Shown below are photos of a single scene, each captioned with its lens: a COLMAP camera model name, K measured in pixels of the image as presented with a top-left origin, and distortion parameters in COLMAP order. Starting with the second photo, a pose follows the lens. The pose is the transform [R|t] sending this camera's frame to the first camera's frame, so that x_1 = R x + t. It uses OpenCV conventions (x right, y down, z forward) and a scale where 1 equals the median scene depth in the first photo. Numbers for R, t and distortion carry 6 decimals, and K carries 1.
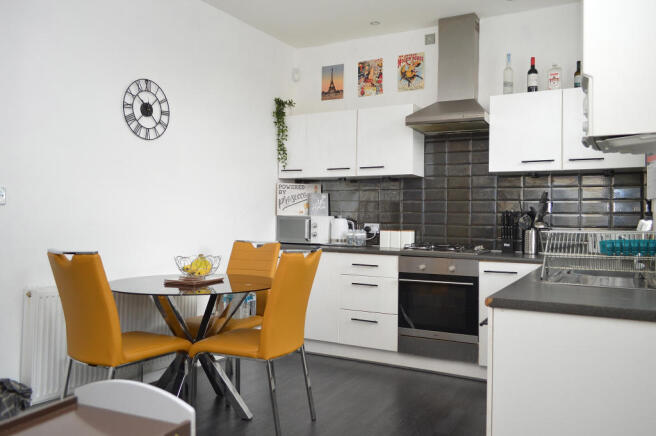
lens RADIAL K [[516.4, 0, 327.4], [0, 516.4, 217.0], [0, 0, 1]] dist [0.001703, 0.005214]
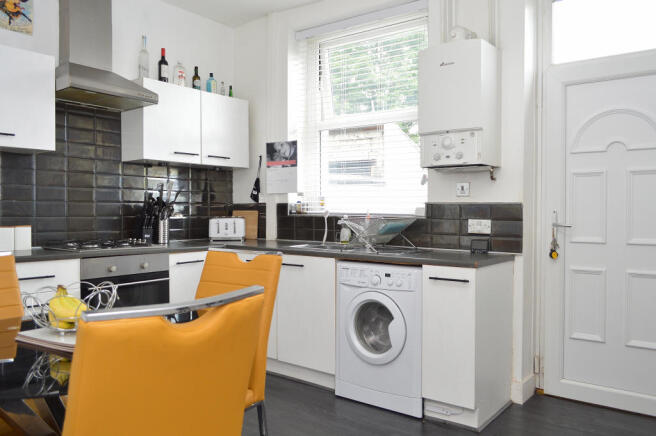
lens RADIAL K [[516.4, 0, 327.5], [0, 516.4, 217.5], [0, 0, 1]] dist [0.001703, 0.005214]
pose [[0.179565, -0.026026, 0.983402, -0.509474], [-0.004349, 0.999619, 0.027249, -0.007455], [-0.983736, -0.009170, 0.179384, 0.469431]]
